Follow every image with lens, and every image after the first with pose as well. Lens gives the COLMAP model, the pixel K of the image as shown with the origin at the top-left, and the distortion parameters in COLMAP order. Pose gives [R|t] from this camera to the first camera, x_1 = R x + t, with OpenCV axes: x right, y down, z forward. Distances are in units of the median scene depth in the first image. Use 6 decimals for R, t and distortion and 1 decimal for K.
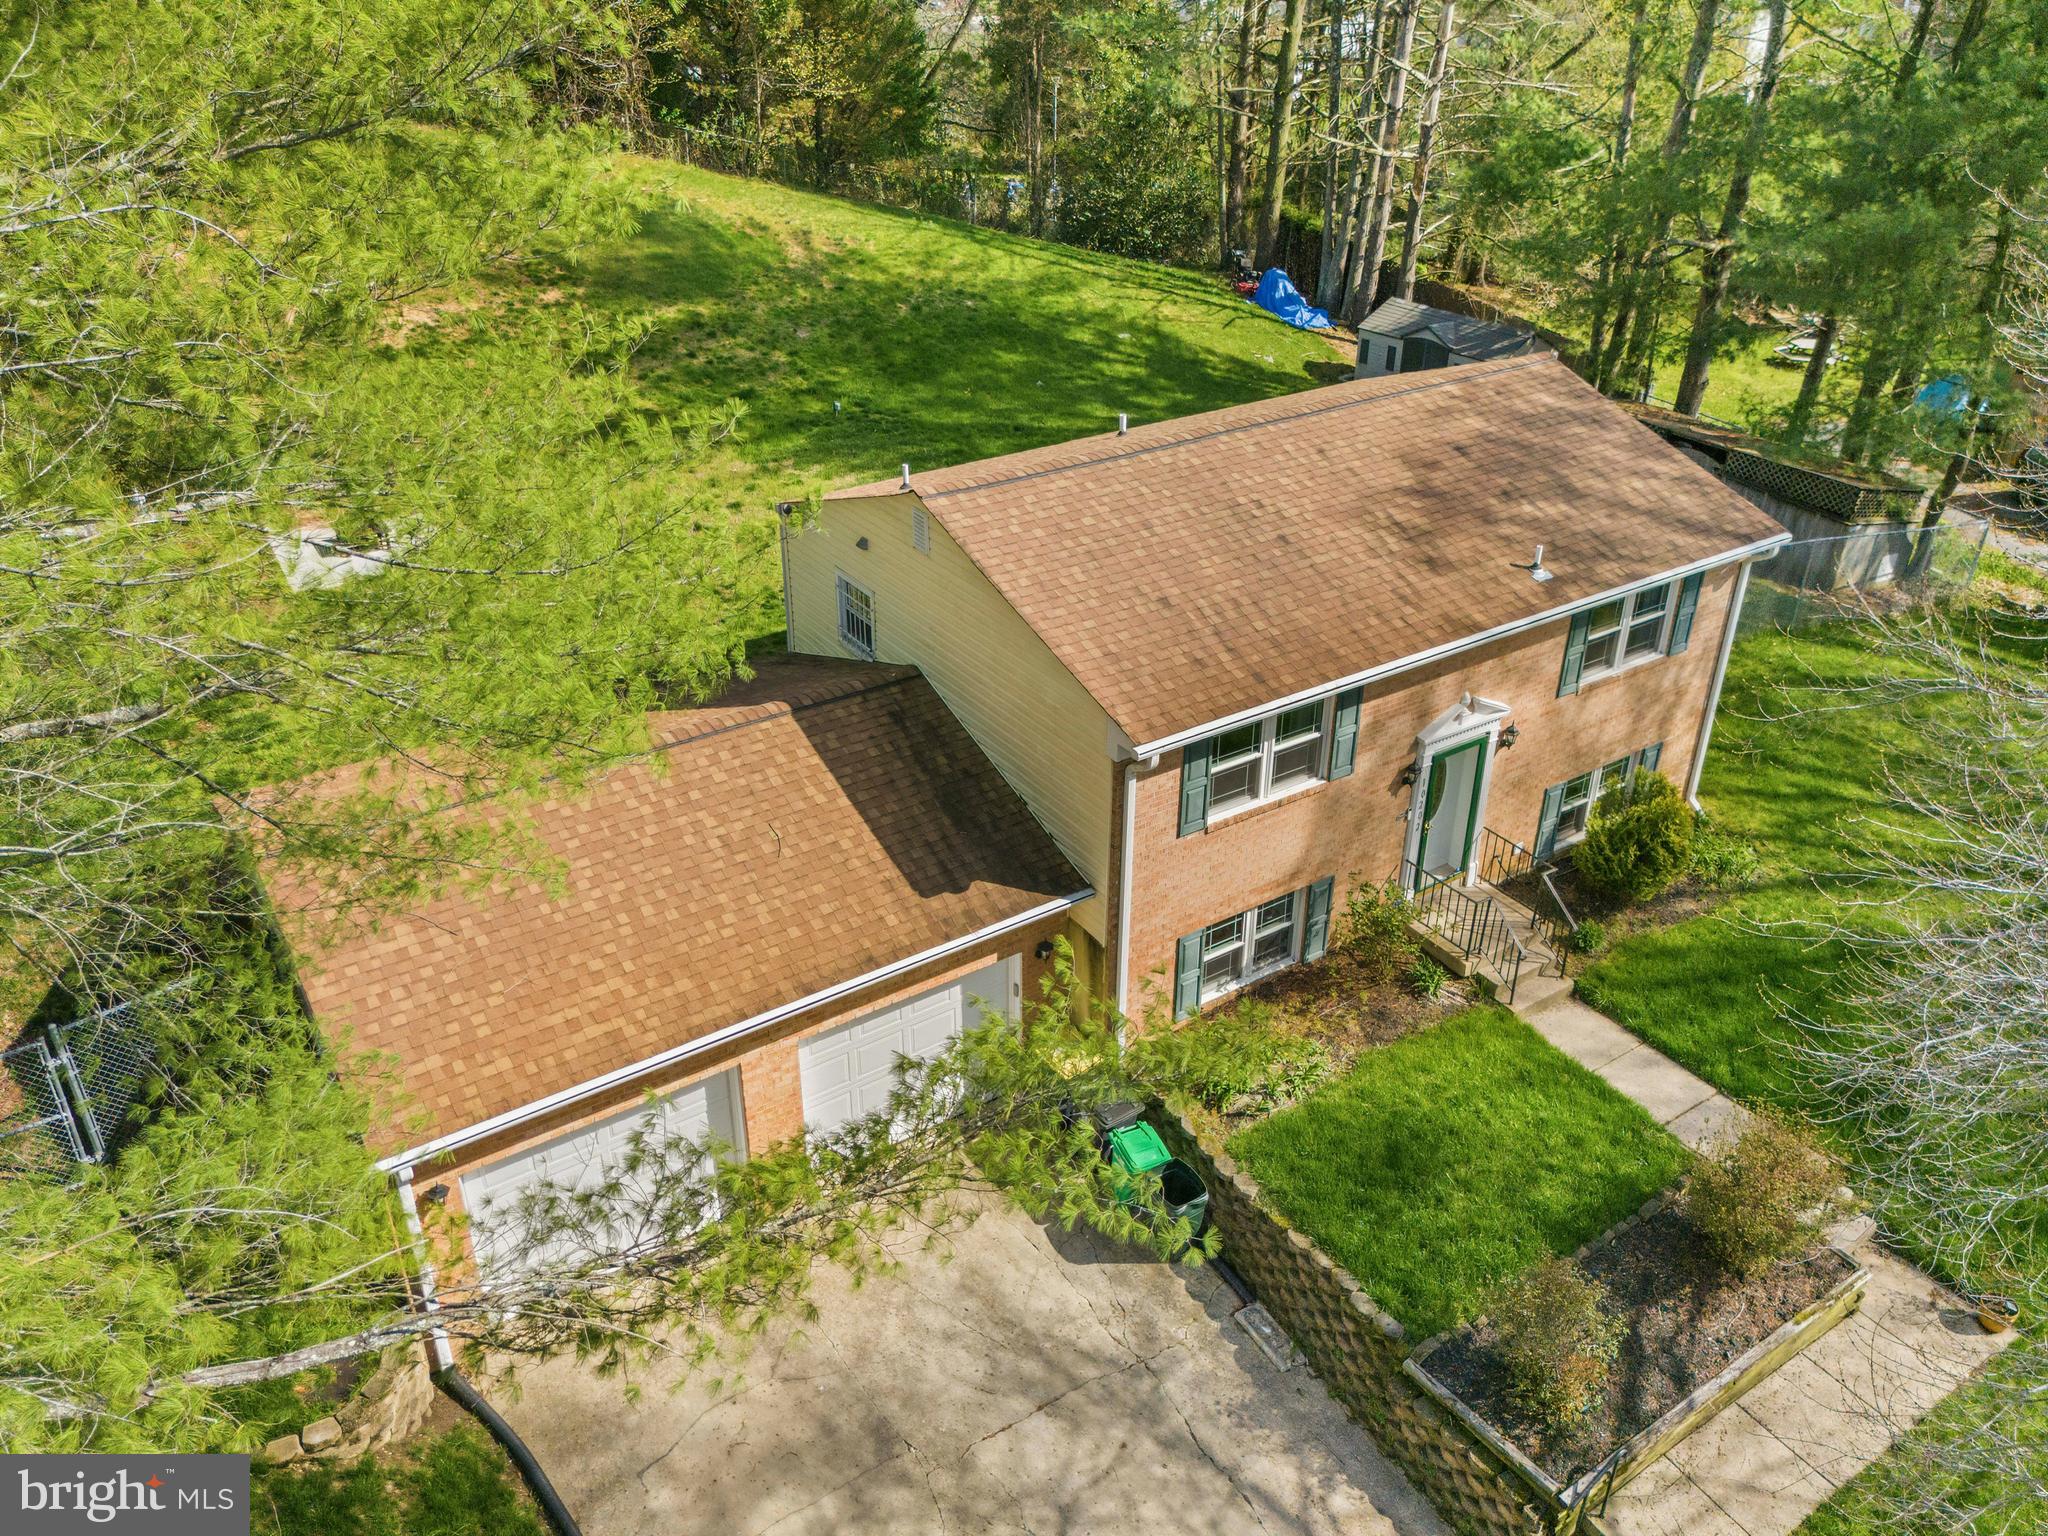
lens RADIAL K [[1526.0, 0, 1032.0], [0, 1526.0, 774.1], [0, 0, 1]] dist [0.086900, -0.088990]
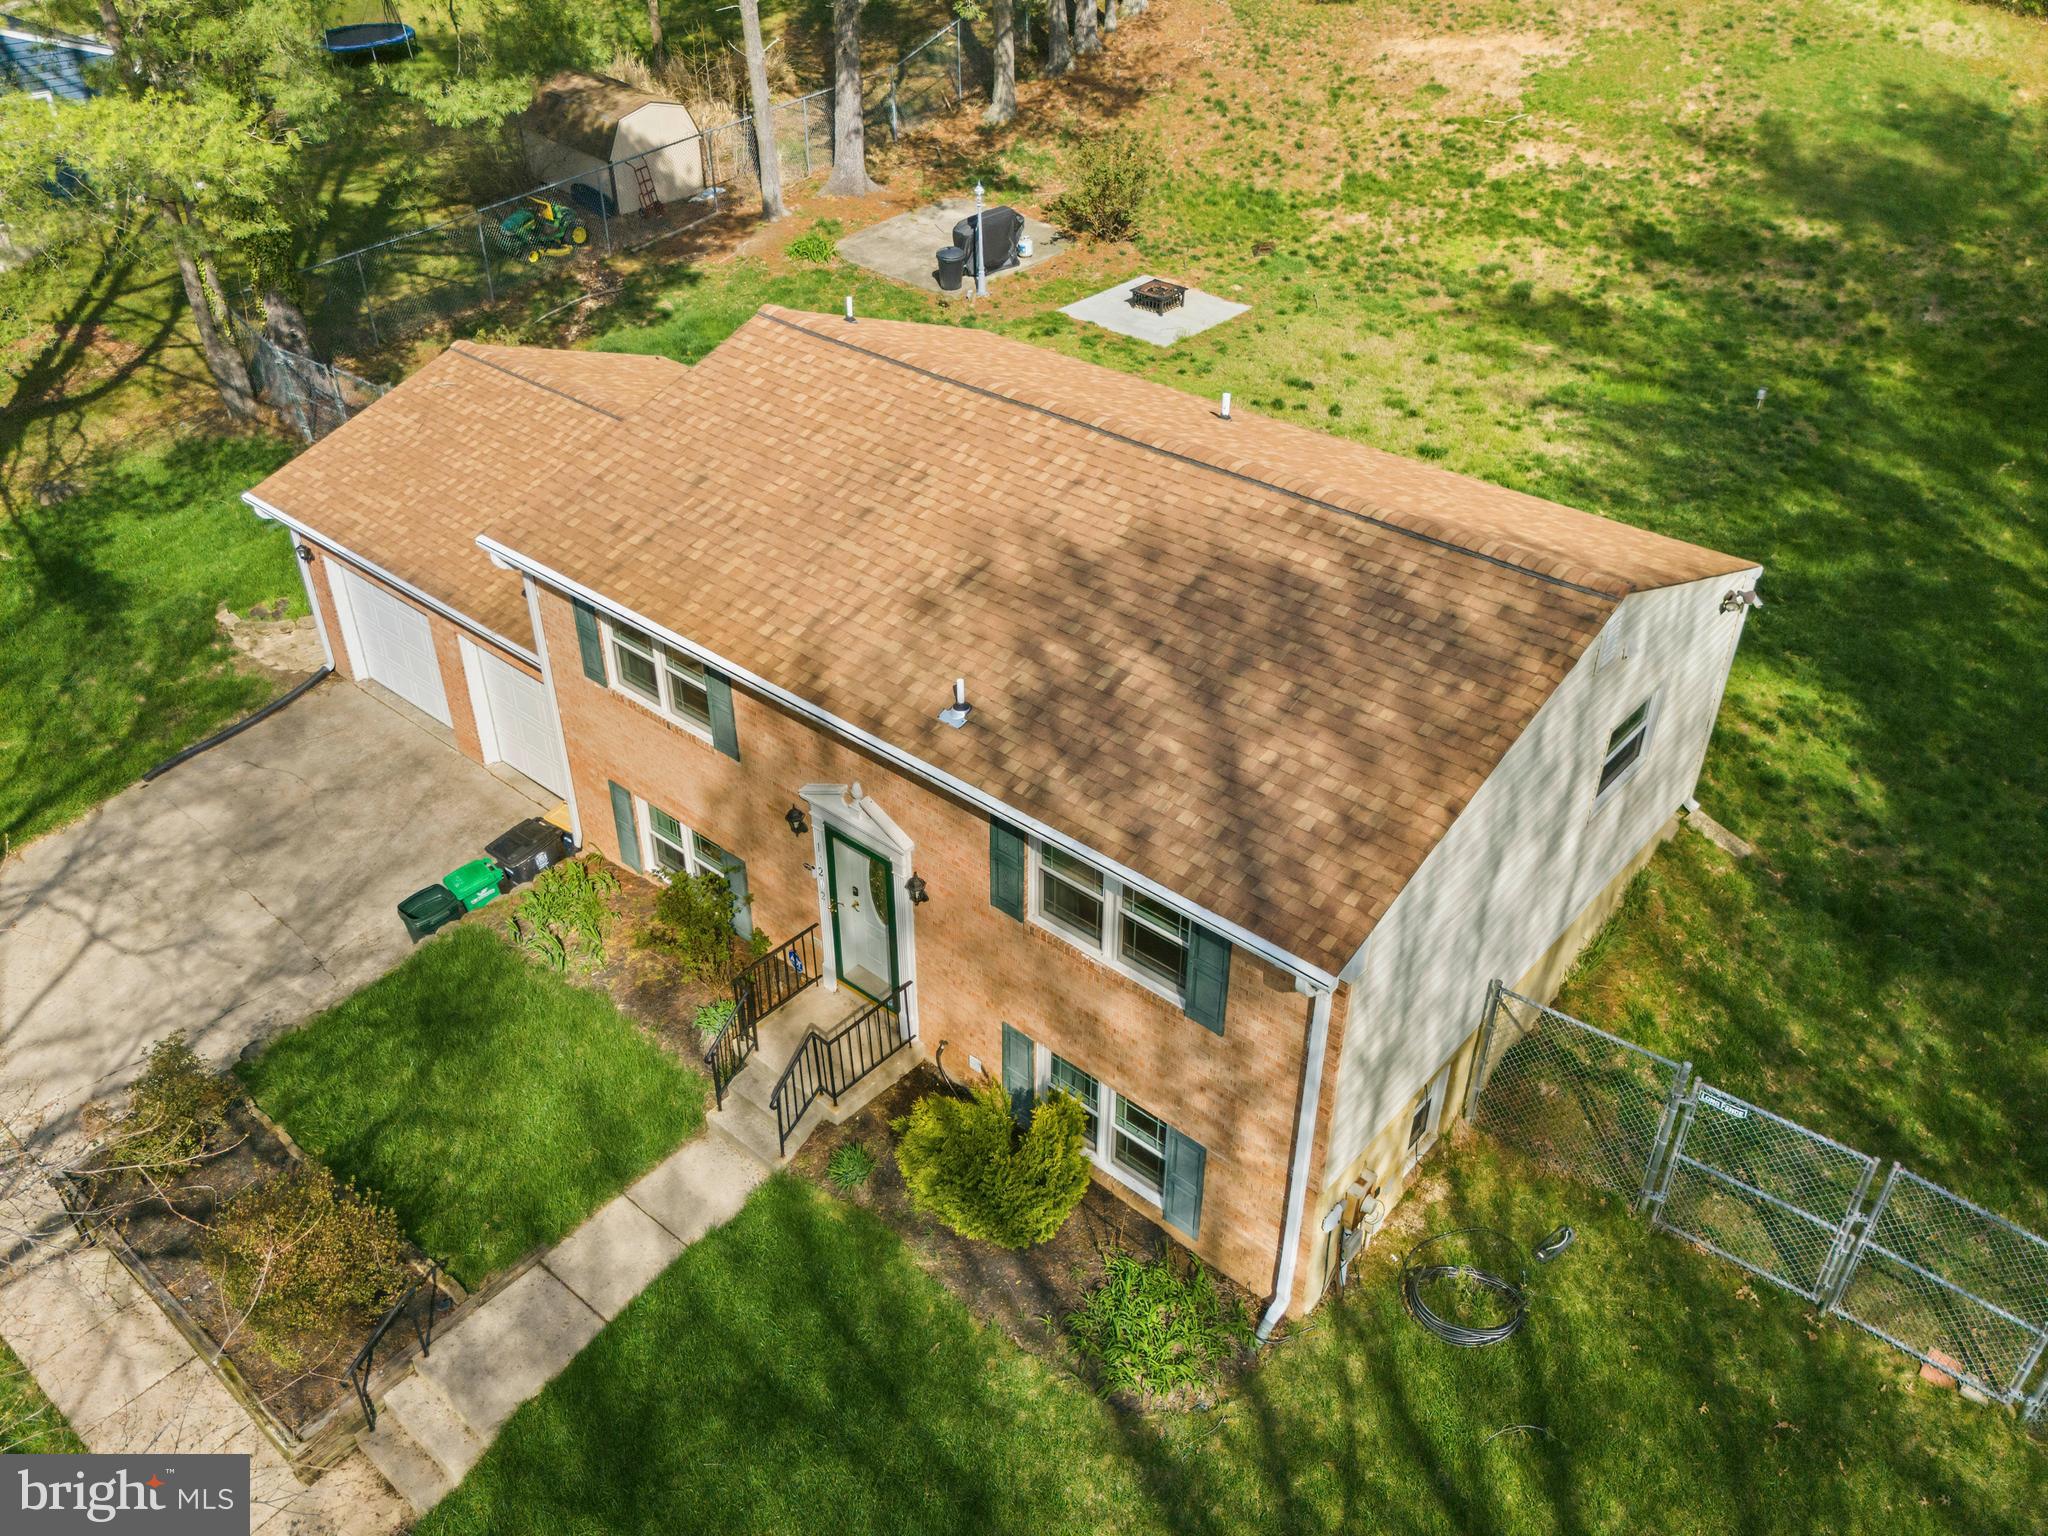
lens RADIAL K [[1526.0, 0, 1032.0], [0, 1526.0, 774.1], [0, 0, 1]] dist [0.086900, -0.088990]
pose [[0.284326, 0.507443, -0.813425, 1.007457], [-0.472682, 0.812351, 0.341551, -0.384587], [0.834104, 0.287380, 0.470832, 0.727341]]
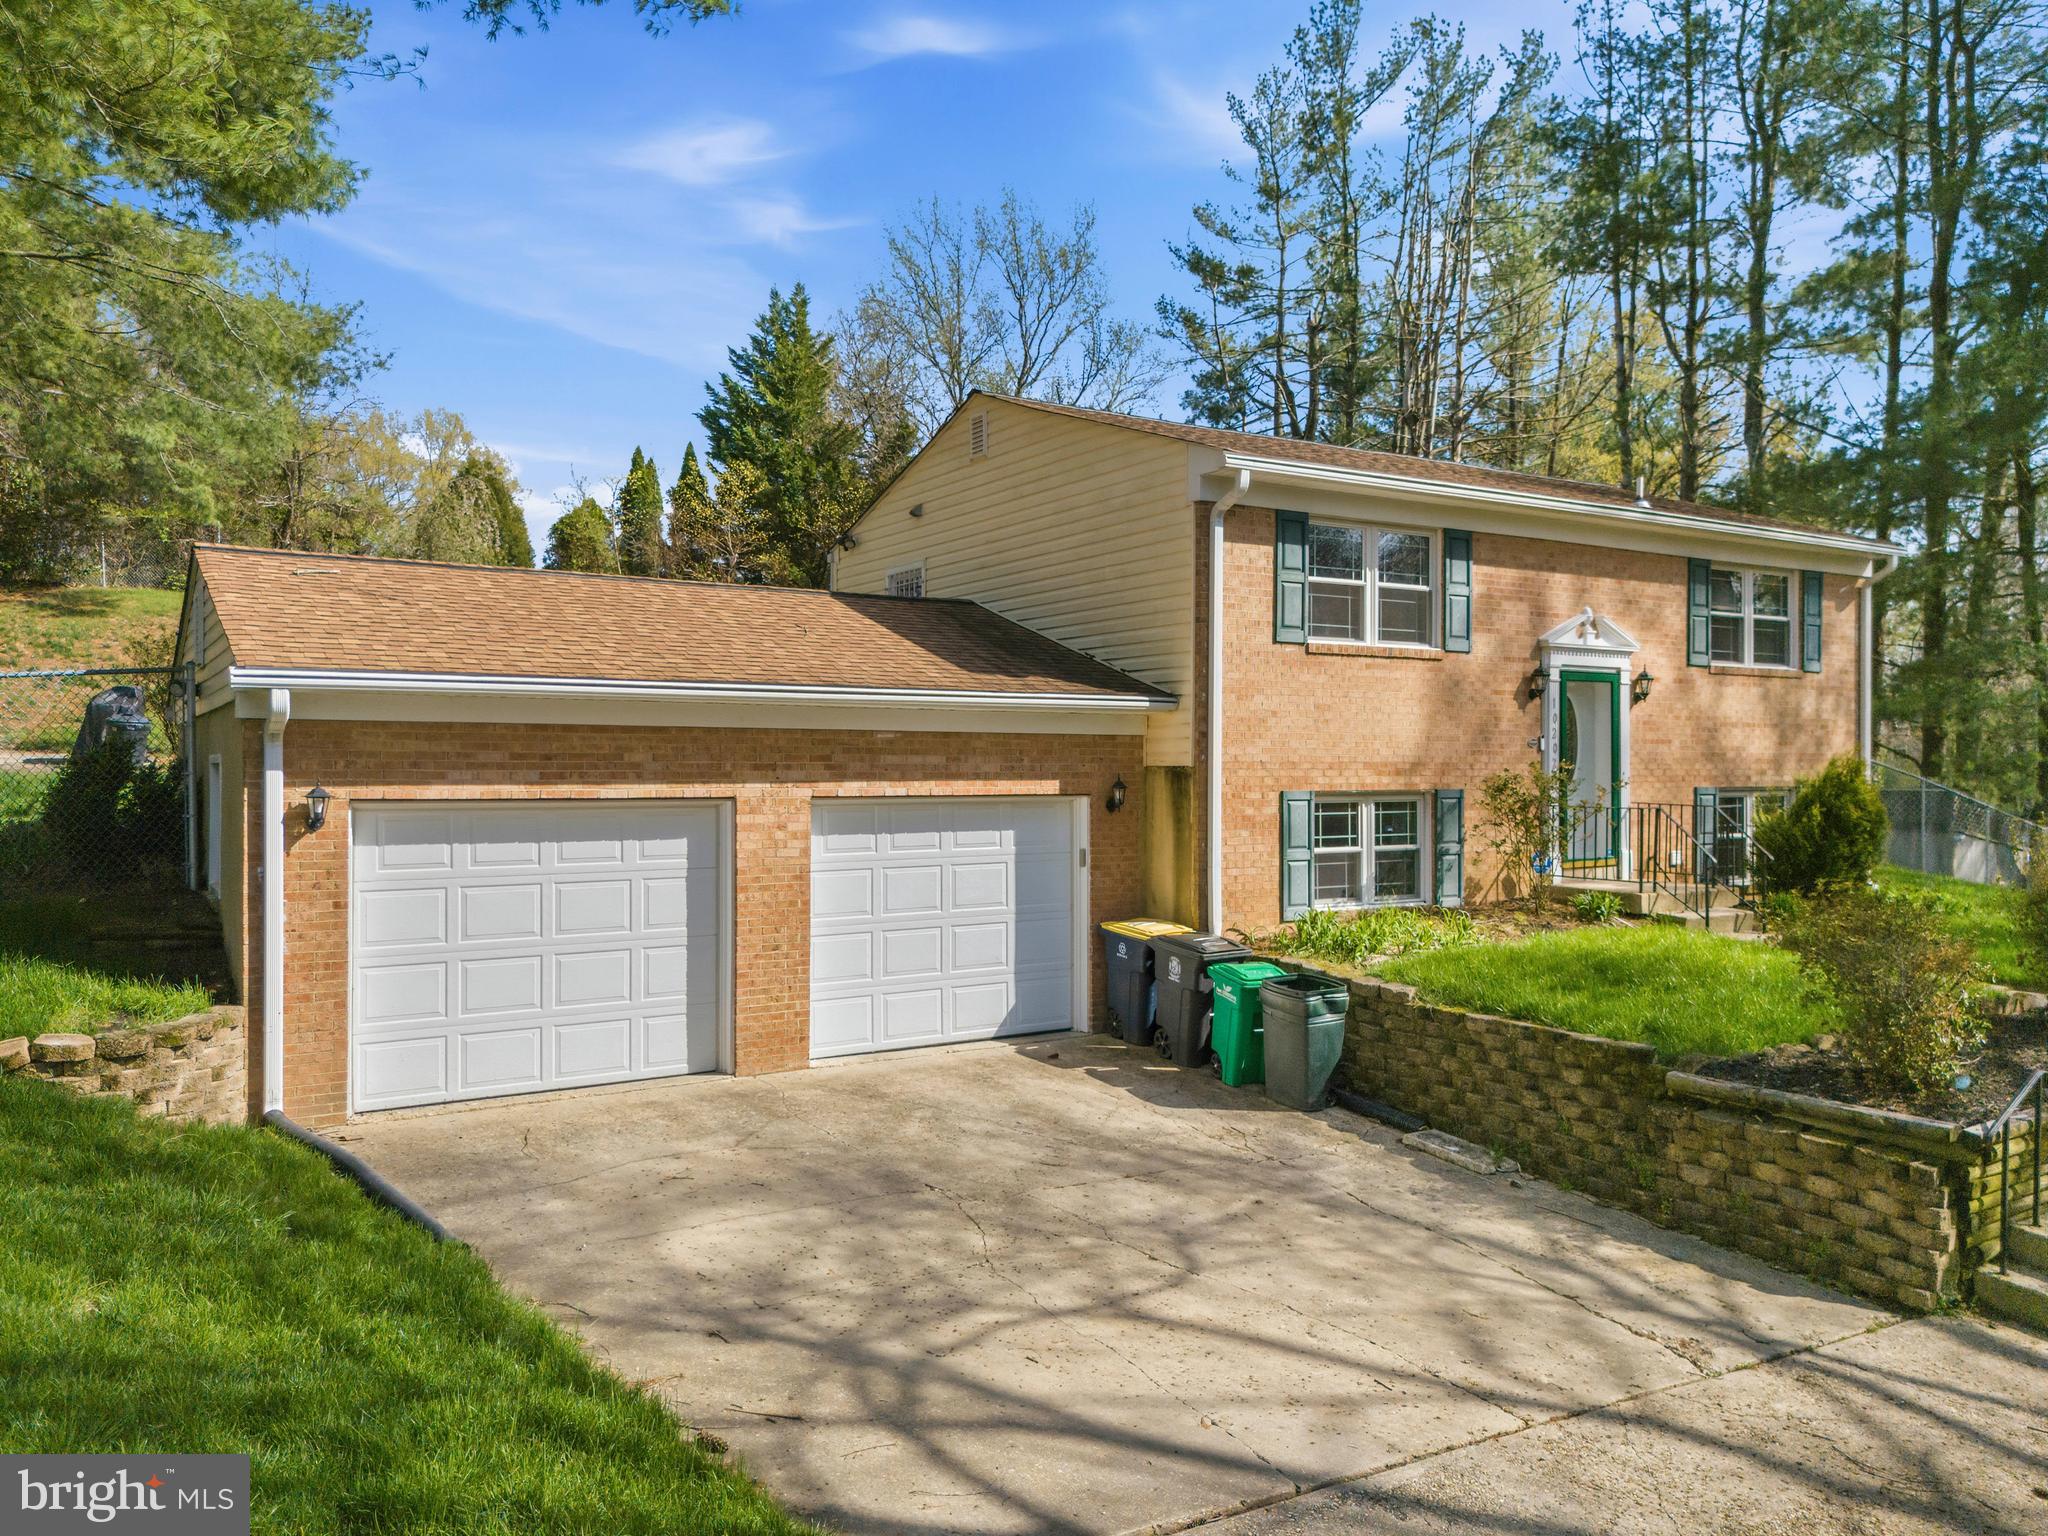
lens RADIAL K [[1526.0, 0, 1032.0], [0, 1526.0, 774.1], [0, 0, 1]] dist [0.086900, -0.088990]
pose [[0.999801, -0.001020, -0.019924, -0.020276], [-0.008831, 0.872902, -0.487816, 0.486091], [0.017889, 0.487895, 0.872719, 0.275350]]
